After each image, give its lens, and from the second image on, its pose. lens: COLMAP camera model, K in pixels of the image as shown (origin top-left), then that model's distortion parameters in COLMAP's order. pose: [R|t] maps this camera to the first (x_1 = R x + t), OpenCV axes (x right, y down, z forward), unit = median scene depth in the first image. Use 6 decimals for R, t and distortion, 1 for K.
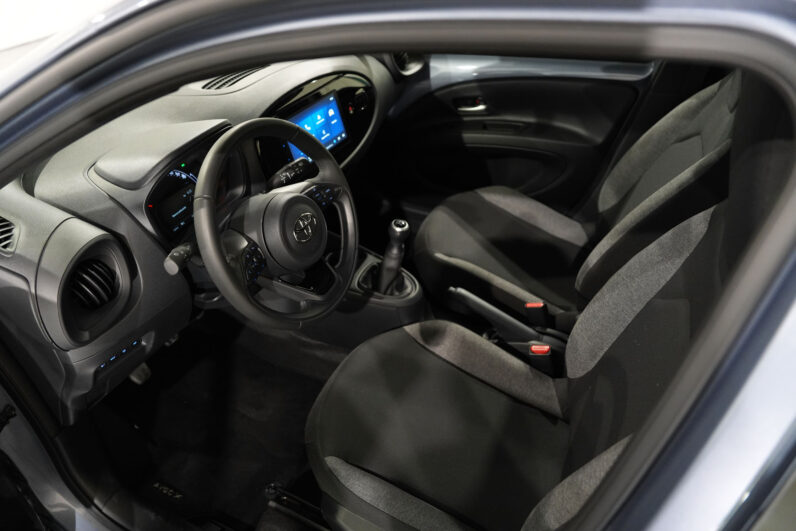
lens RADIAL K [[558.8, 0, 398.0], [0, 558.8, 265.5], [0, 0, 1]] dist [-0.007337, -0.002116]
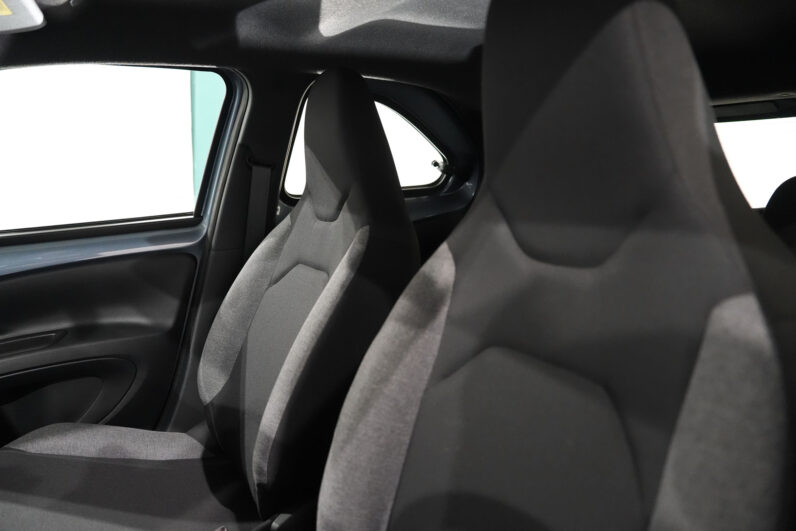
lens RADIAL K [[558.8, 0, 398.0], [0, 558.8, 265.5], [0, 0, 1]] dist [-0.007337, -0.002116]
pose [[0.588867, -0.123632, 0.798718, -0.079758], [0.477537, 0.850513, -0.220422, 0.040252], [-0.652069, 0.511217, 0.559878, 0.327812]]
